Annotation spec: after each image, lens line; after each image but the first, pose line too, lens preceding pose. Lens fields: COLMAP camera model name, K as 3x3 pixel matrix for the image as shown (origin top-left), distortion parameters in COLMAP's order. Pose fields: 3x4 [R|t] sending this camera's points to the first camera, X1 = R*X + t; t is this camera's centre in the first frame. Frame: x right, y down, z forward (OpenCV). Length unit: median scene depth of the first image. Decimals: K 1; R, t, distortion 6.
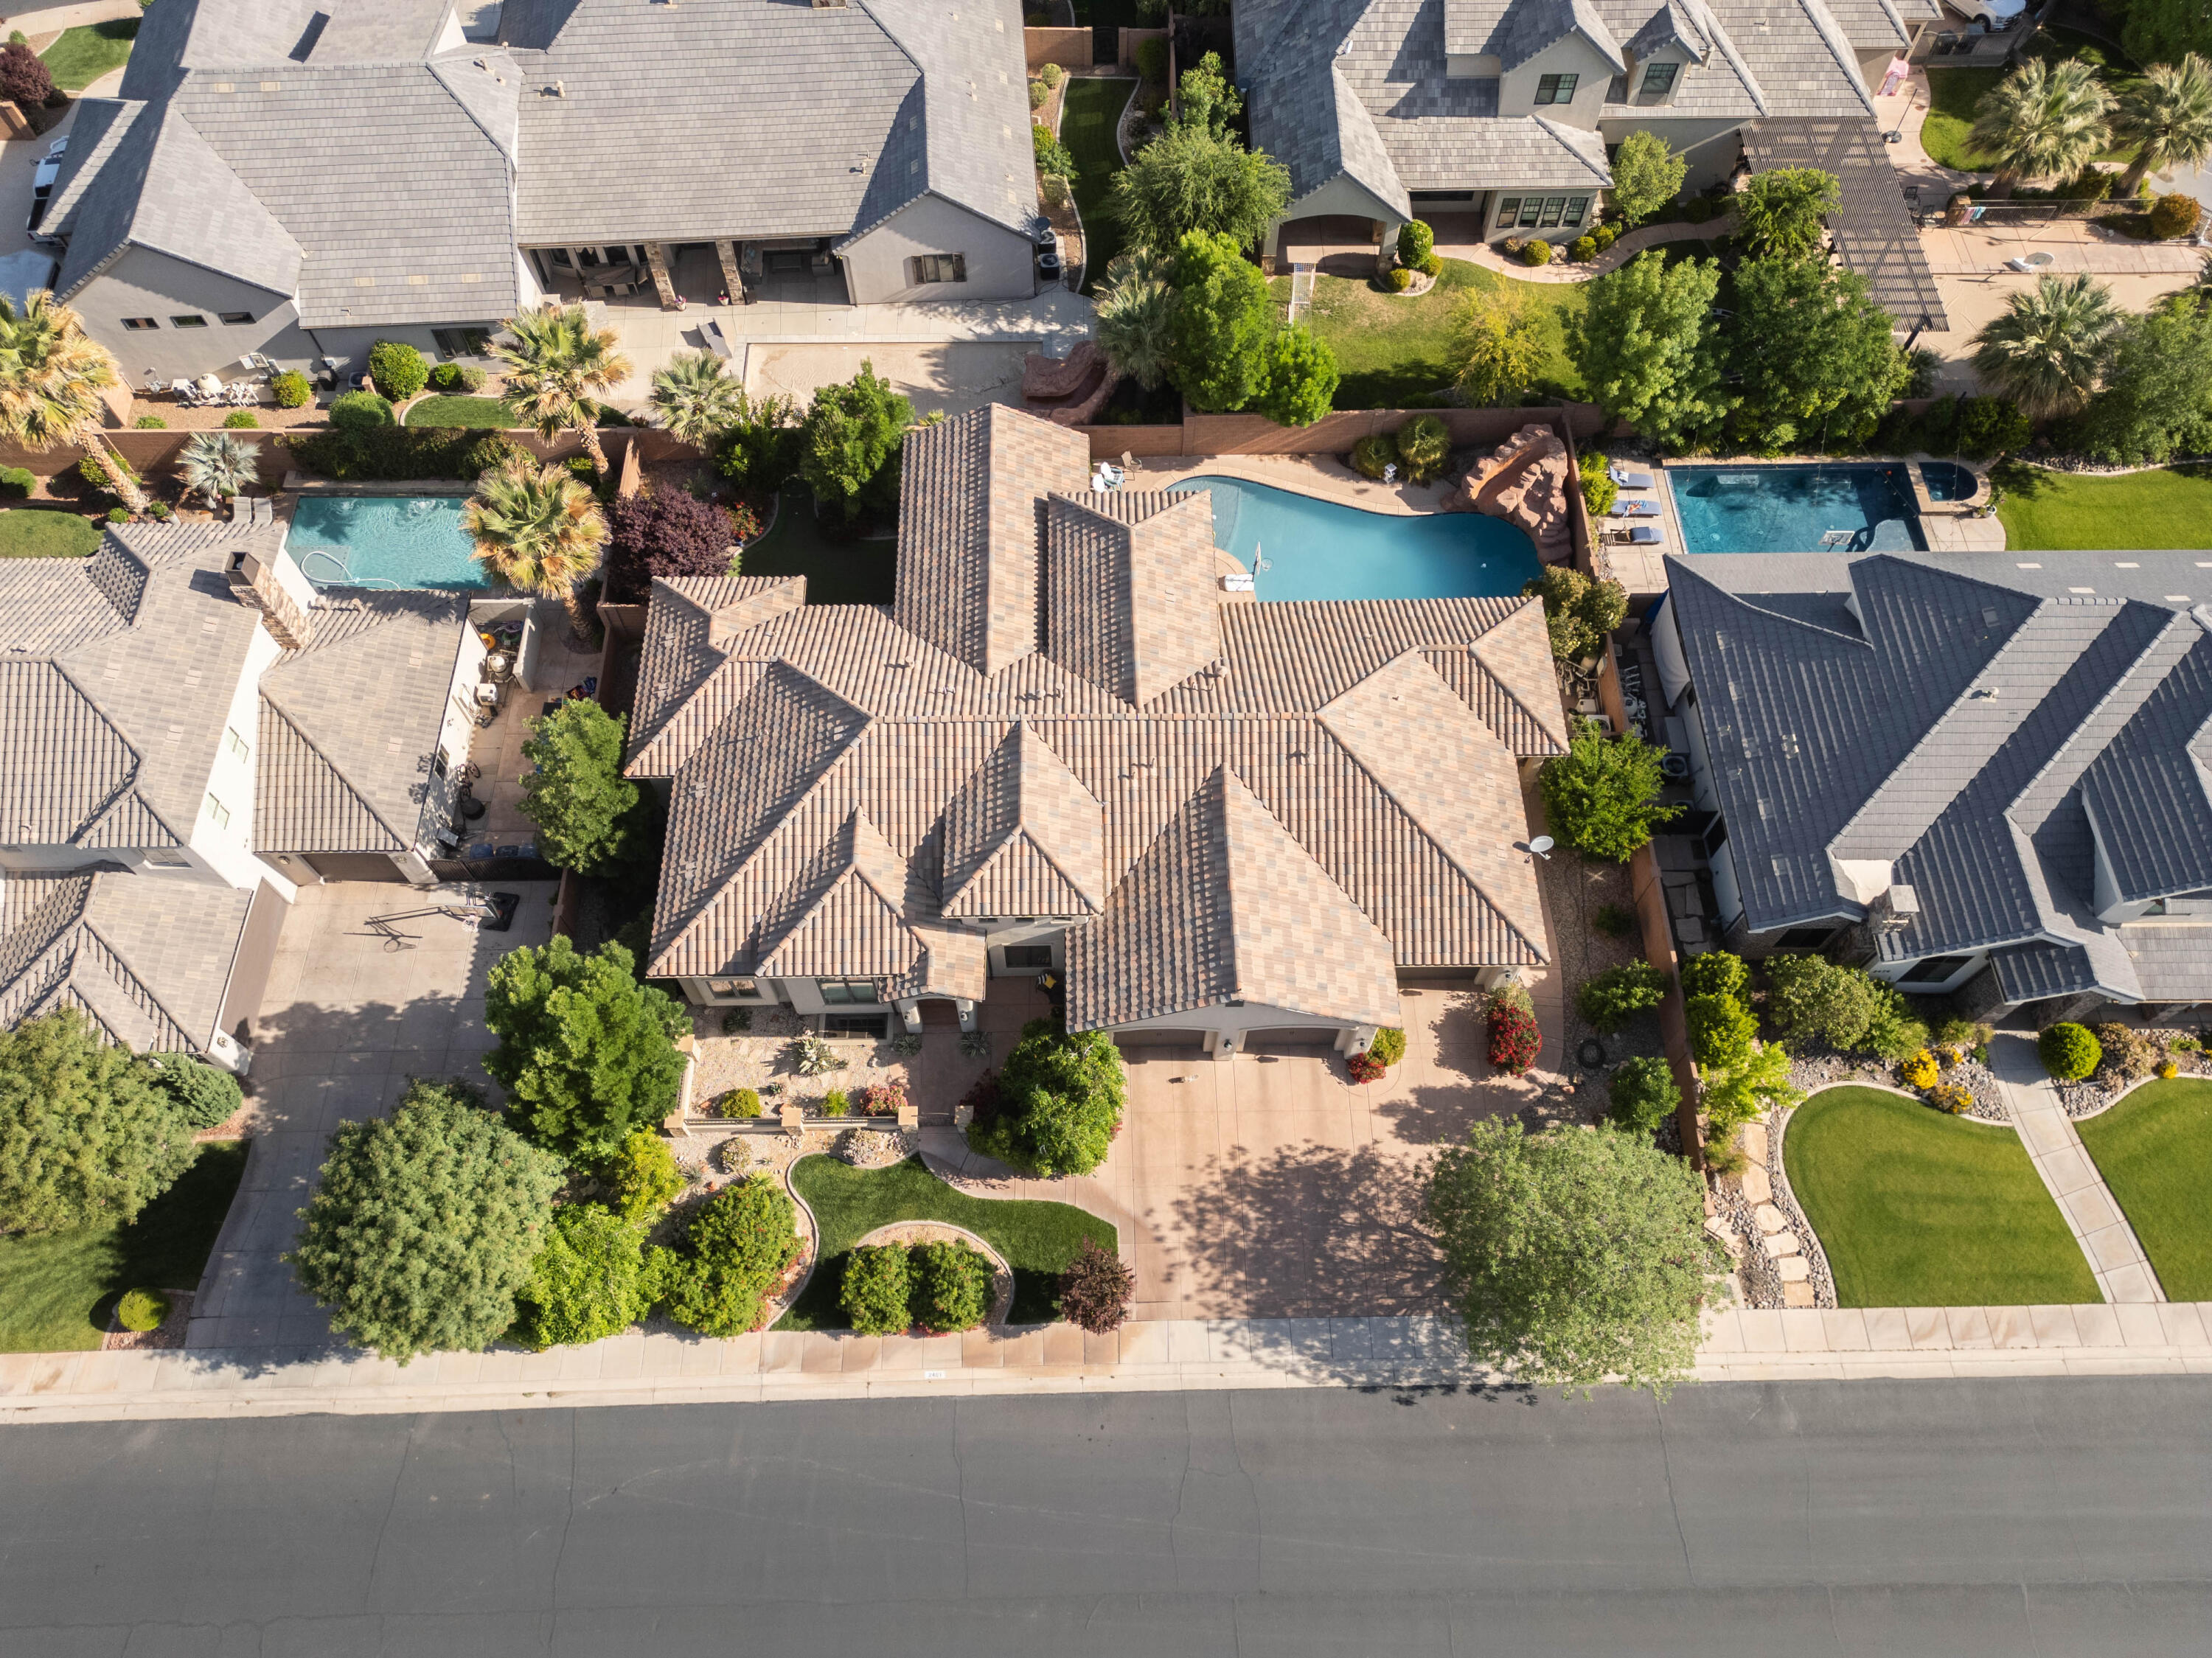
lens RADIAL K [[1548.0, 0, 1106.3], [0, 1548.0, 826.6], [0, 0, 1]] dist [0.084687, -0.083029]
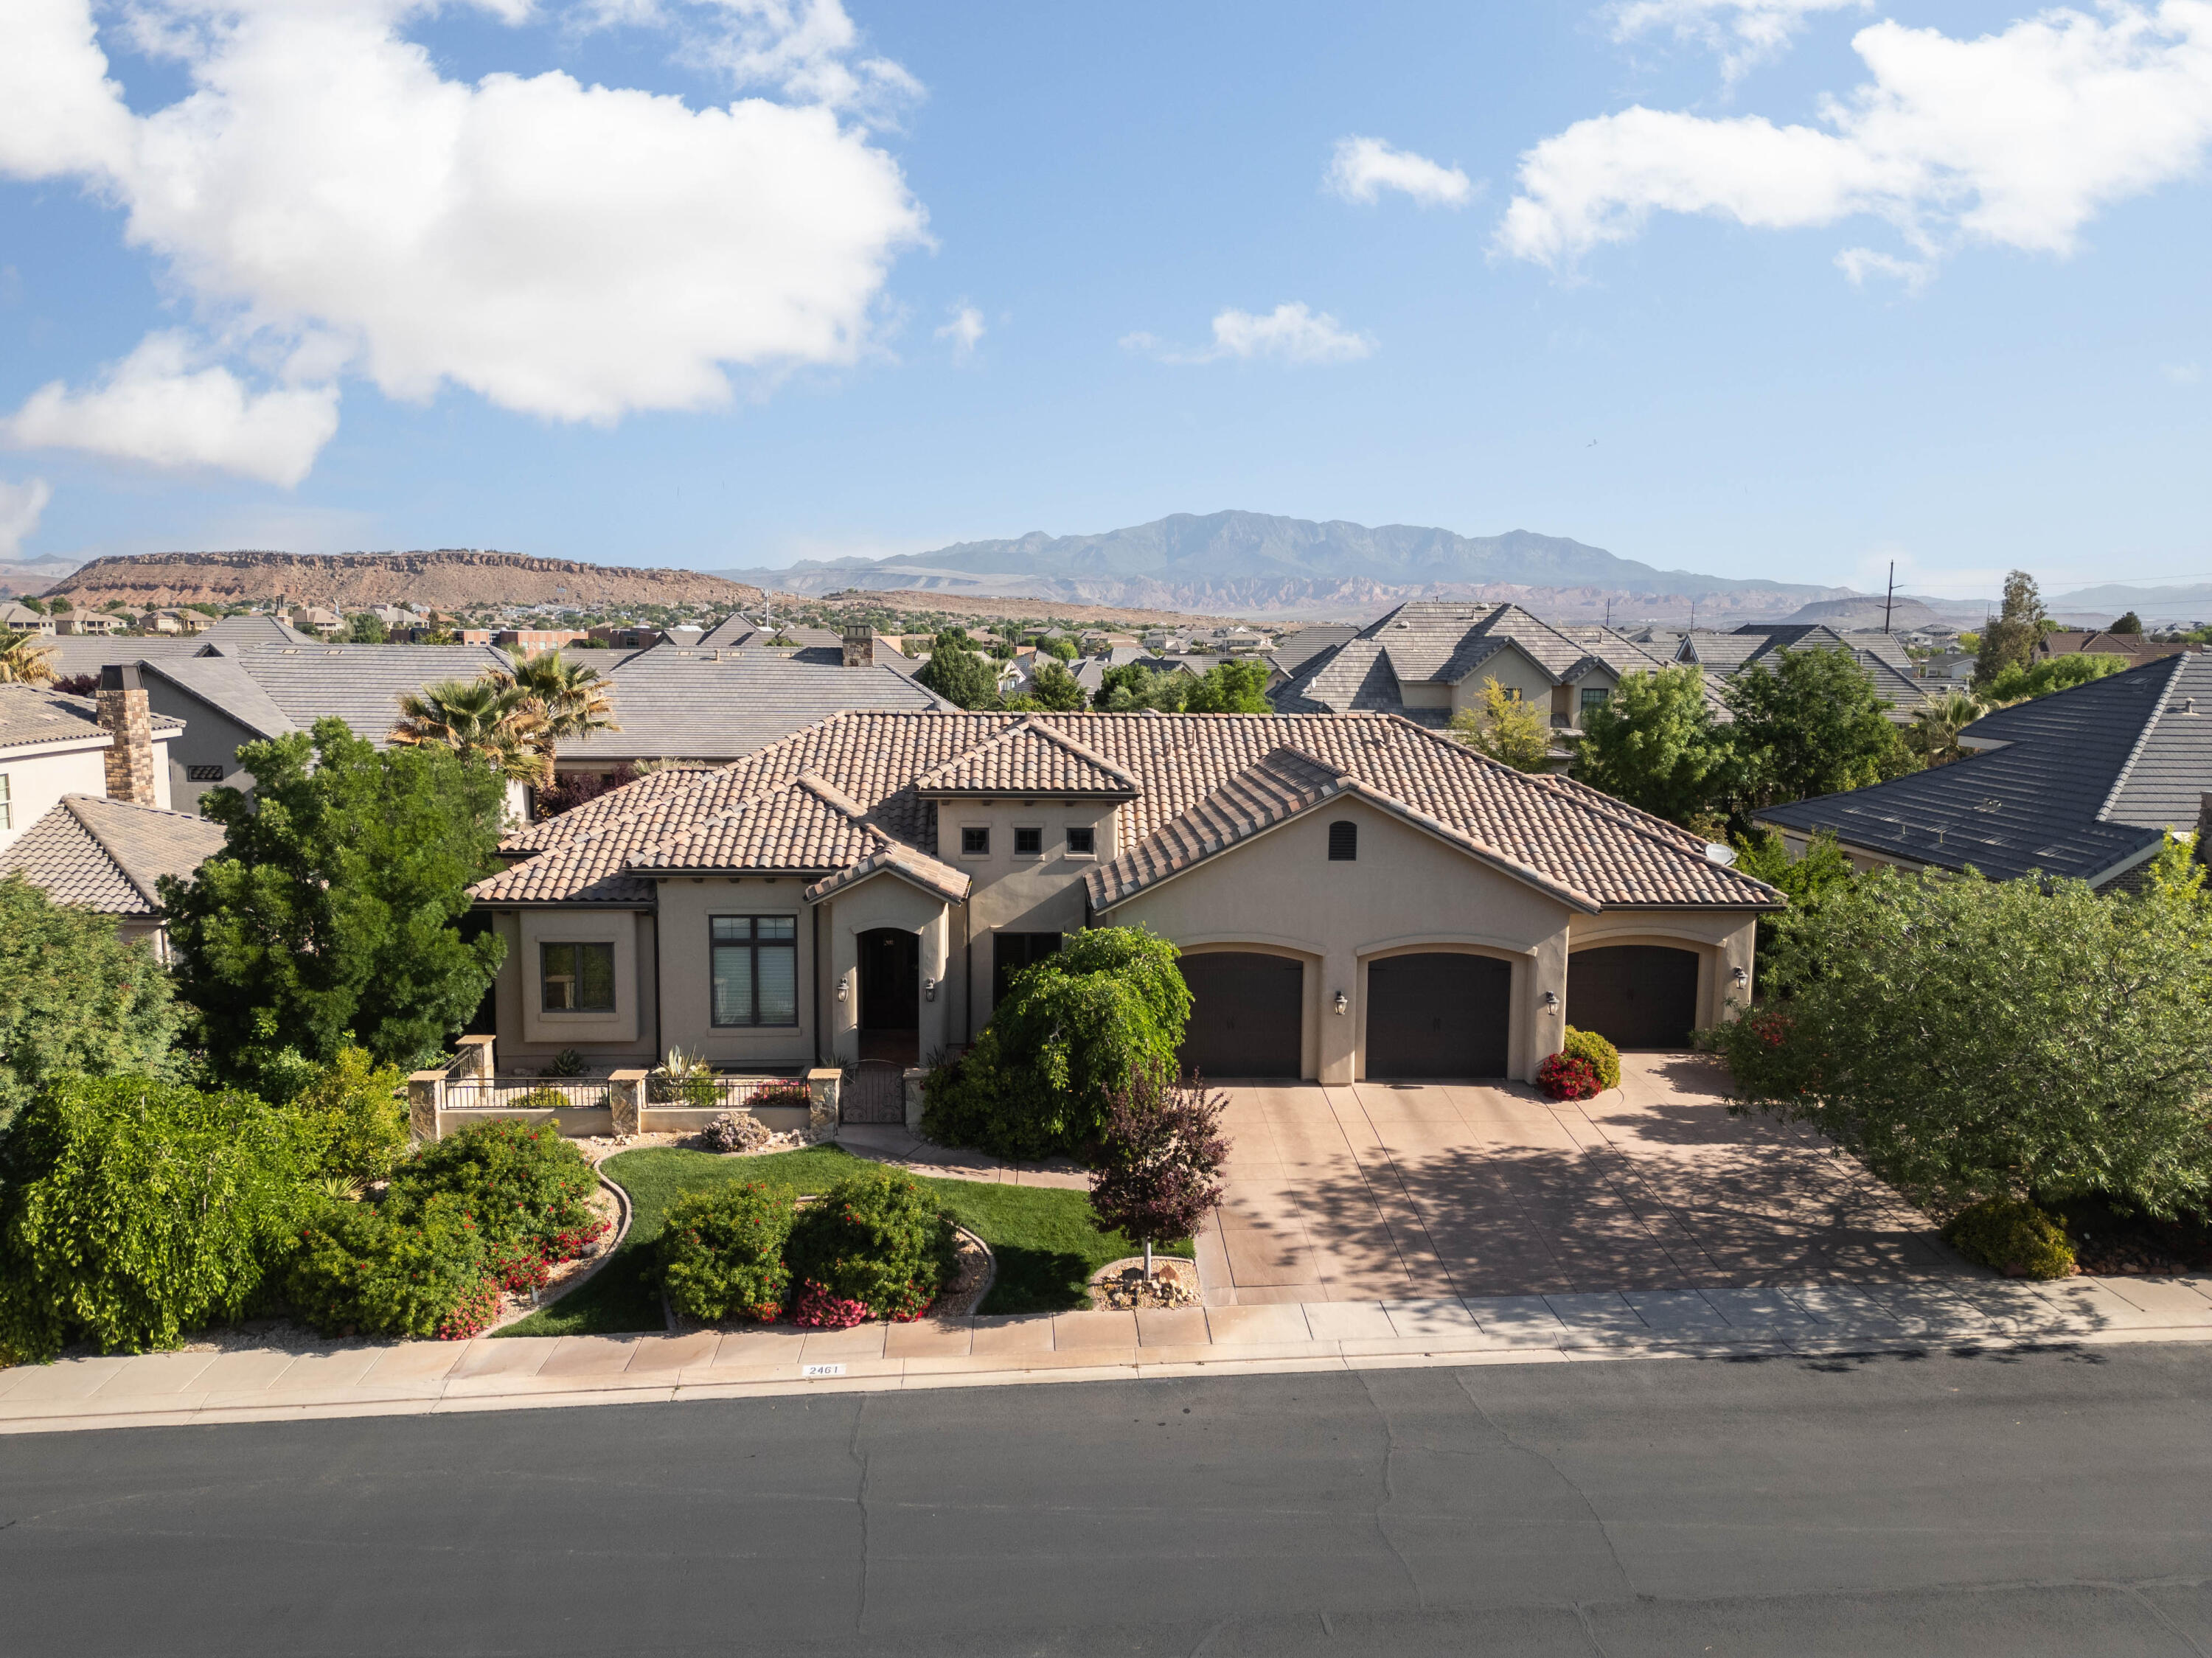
lens RADIAL K [[1548.0, 0, 1106.3], [0, 1548.0, 826.6], [0, 0, 1]] dist [0.084687, -0.083029]
pose [[0.999607, 0.000241, 0.028018, -0.034143], [0.022533, 0.587452, -0.808945, 0.596132], [-0.016654, 0.809259, 0.587216, 0.549533]]
